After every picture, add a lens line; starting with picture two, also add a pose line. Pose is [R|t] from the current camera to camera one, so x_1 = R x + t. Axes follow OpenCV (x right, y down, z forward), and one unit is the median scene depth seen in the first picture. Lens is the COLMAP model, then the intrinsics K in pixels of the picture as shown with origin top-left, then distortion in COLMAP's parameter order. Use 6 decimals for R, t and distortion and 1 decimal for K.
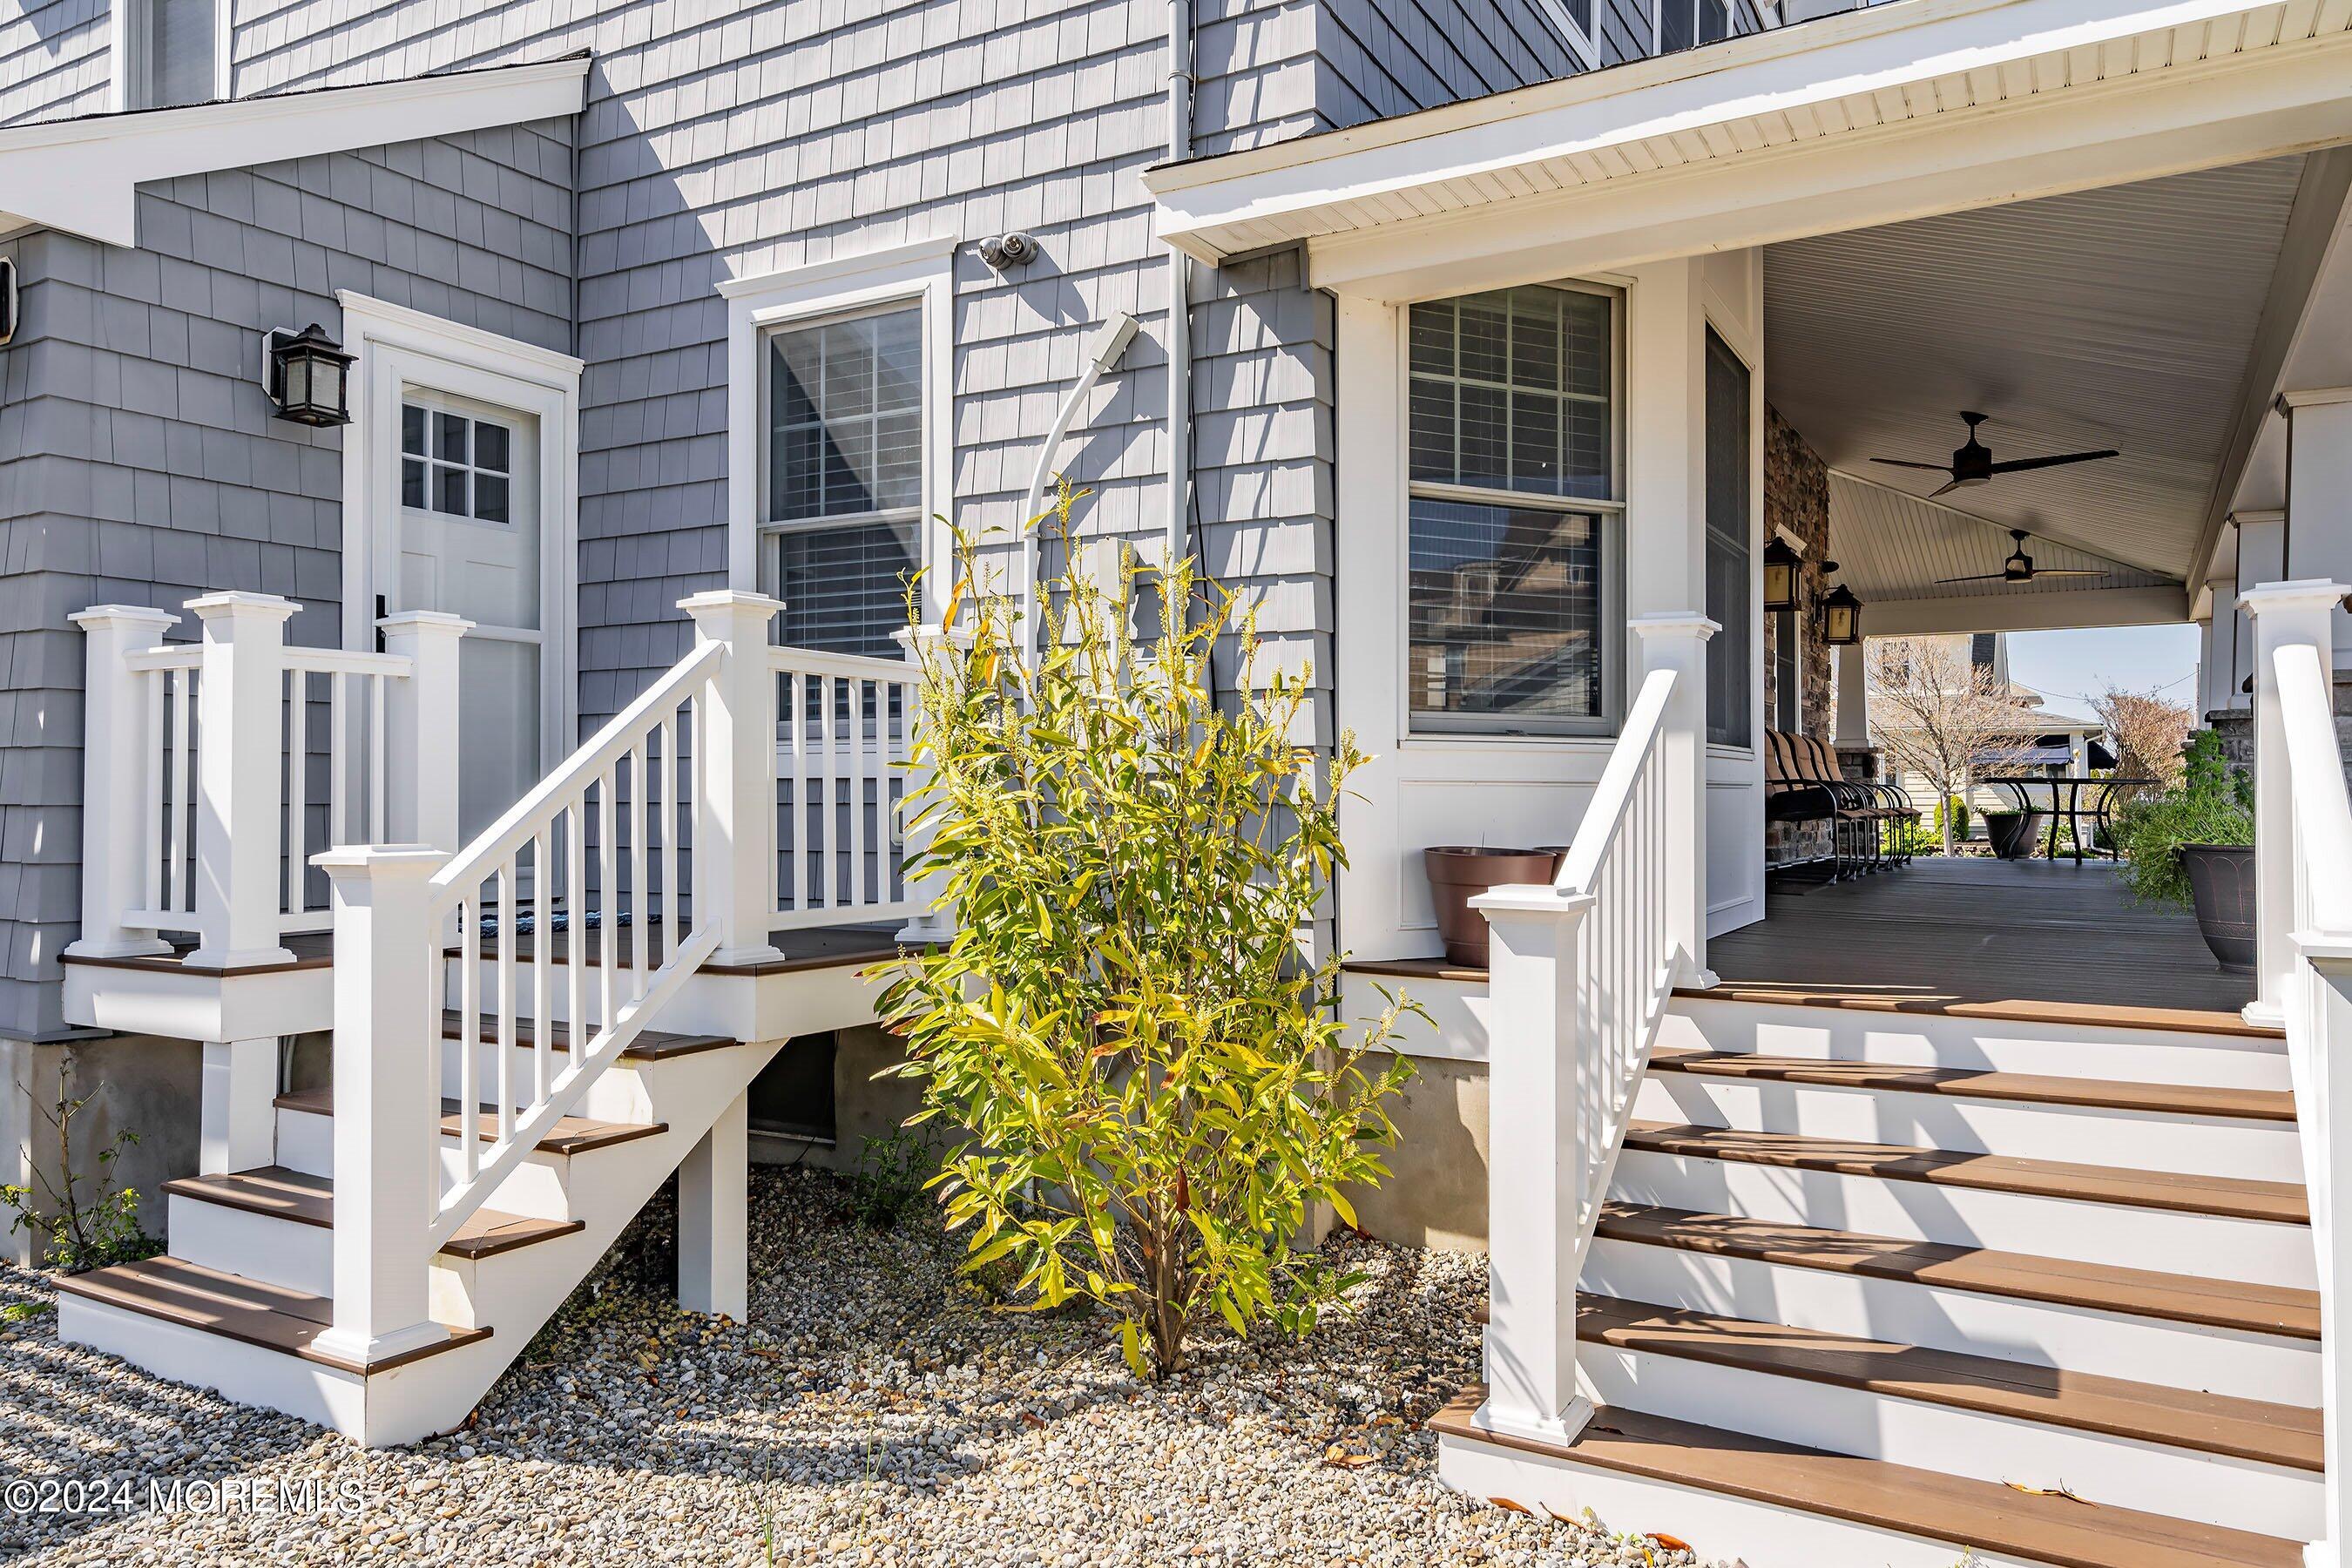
lens RADIAL K [[2532.4, 0, 1176.0], [0, 2532.4, 784.0], [0, 0, 1]] dist [0.011846, -0.001770]
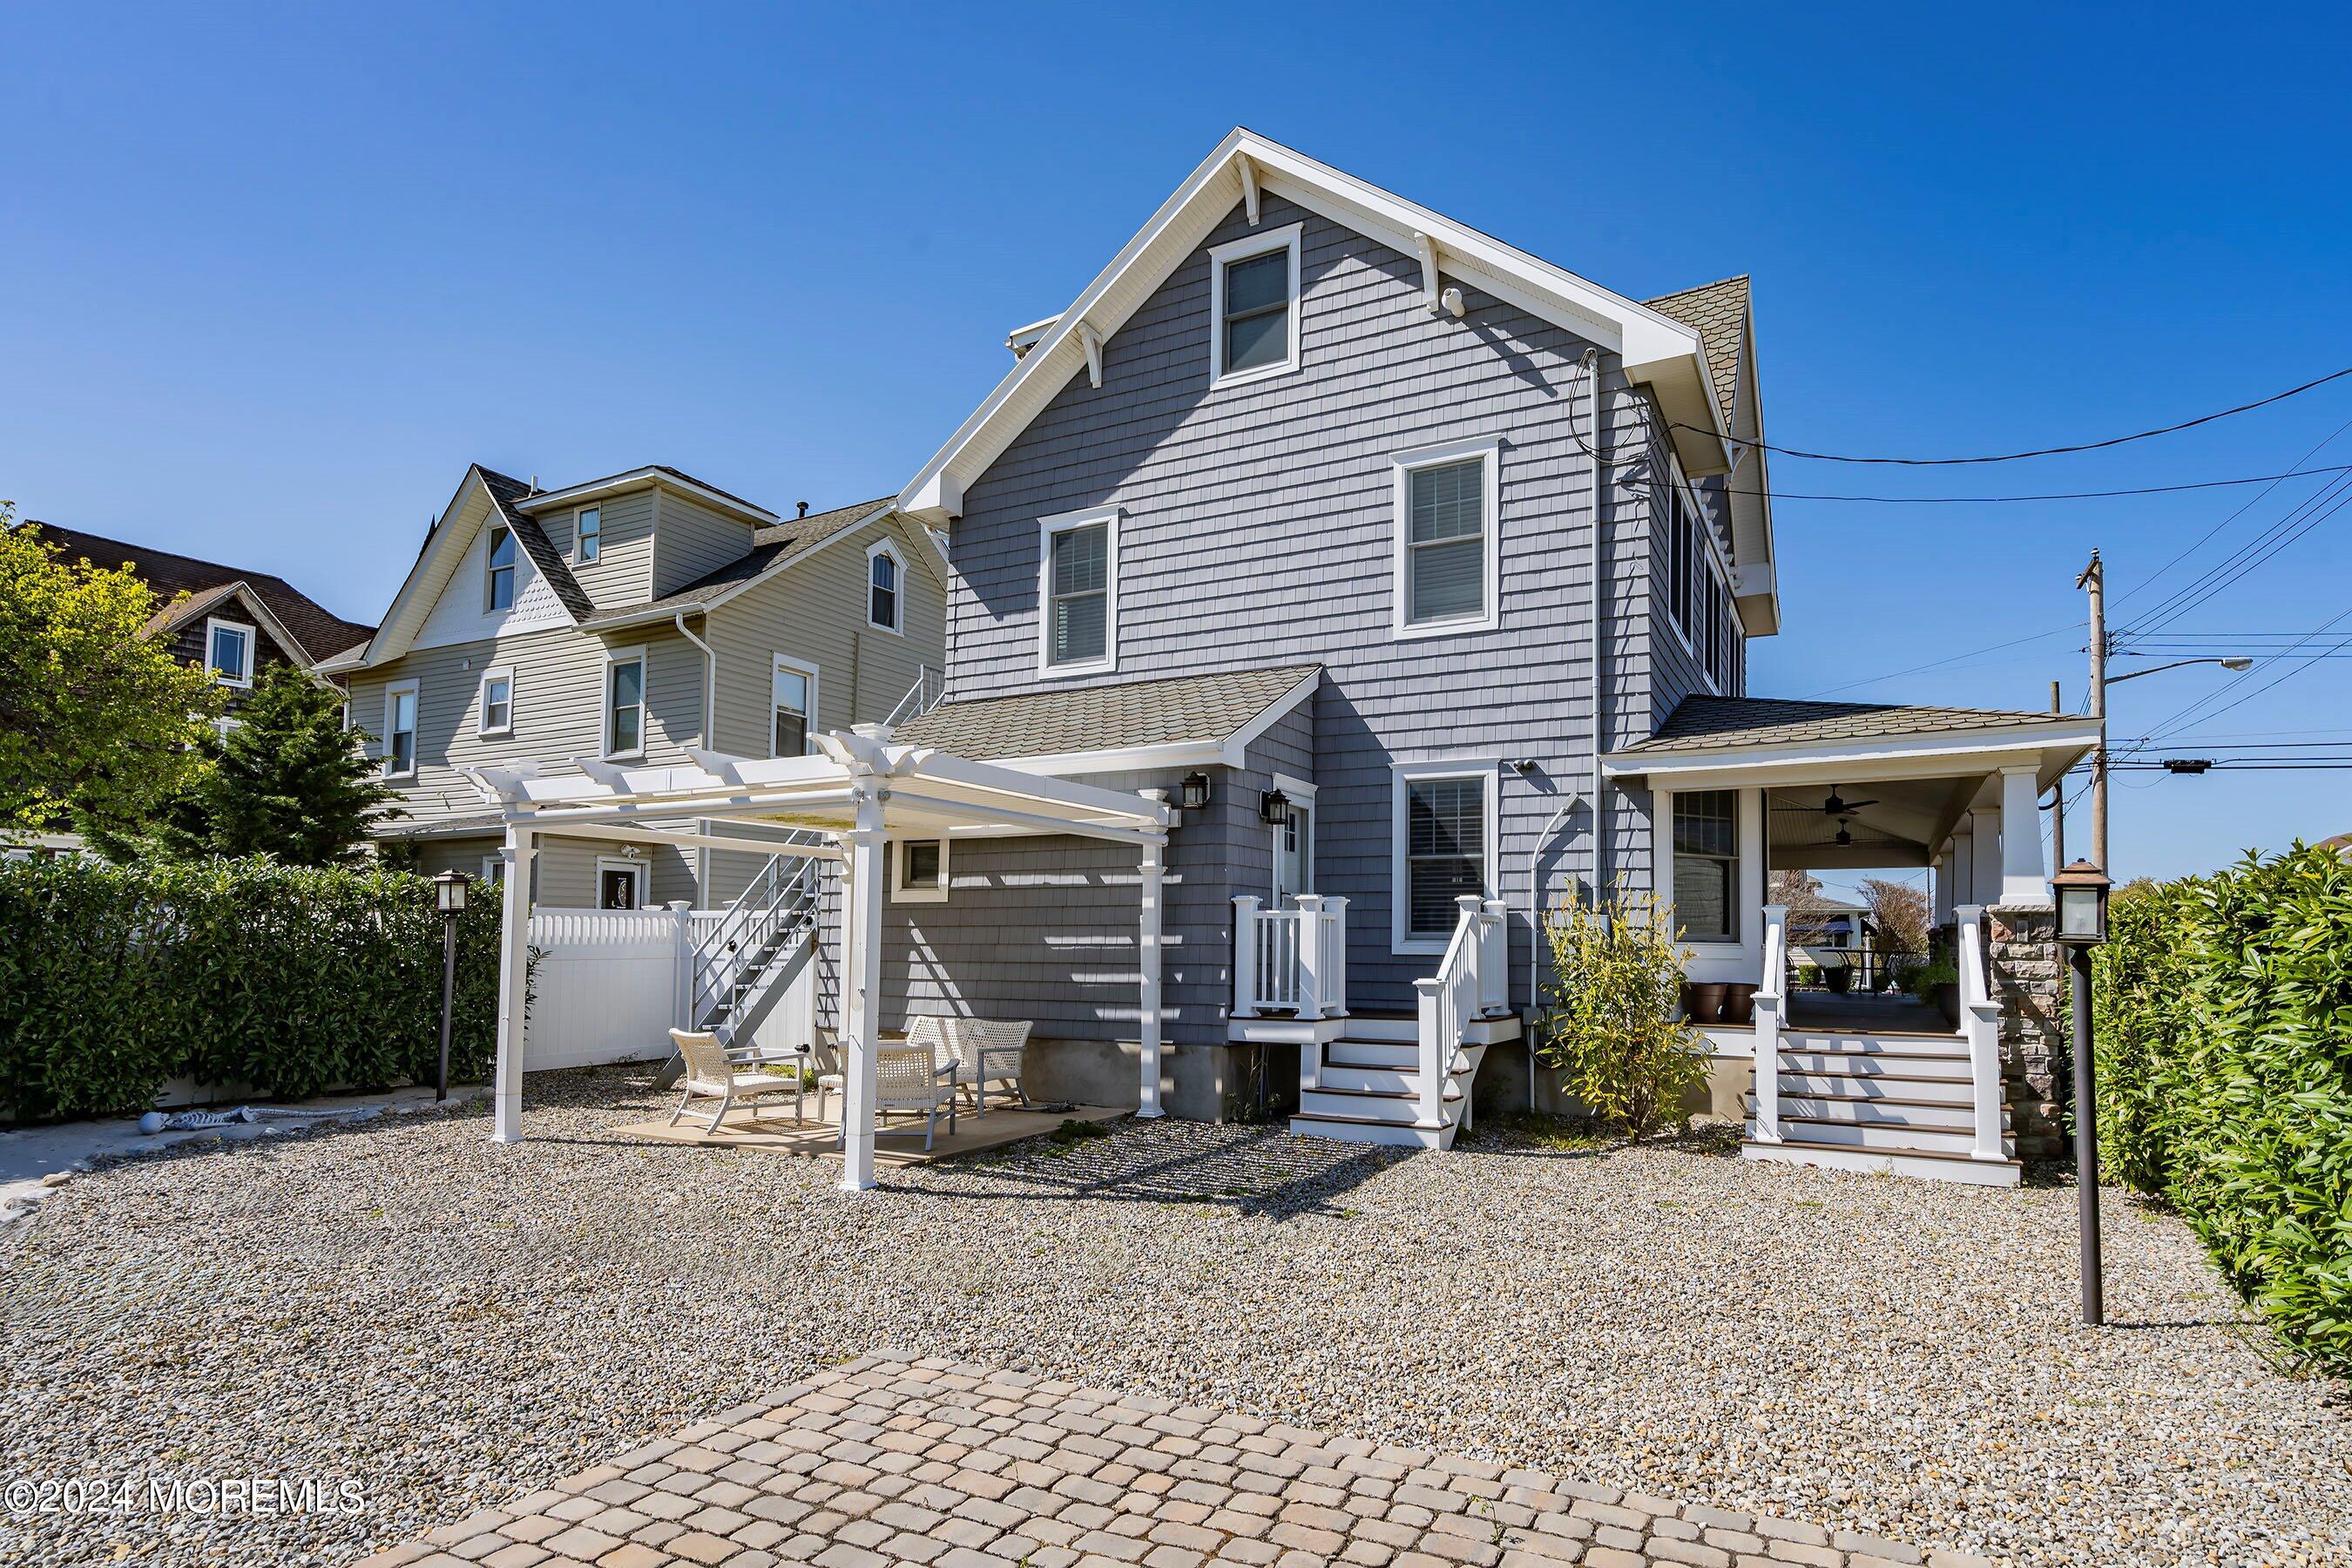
lens RADIAL K [[2532.4, 0, 1176.0], [0, 2532.4, 784.0], [0, 0, 1]] dist [0.011846, -0.001770]
pose [[0.995162, 0.013306, 0.097342, -0.728406], [-0.007838, 0.998381, -0.056343, -0.031065], [-0.097934, 0.055307, 0.993655, -1.748295]]
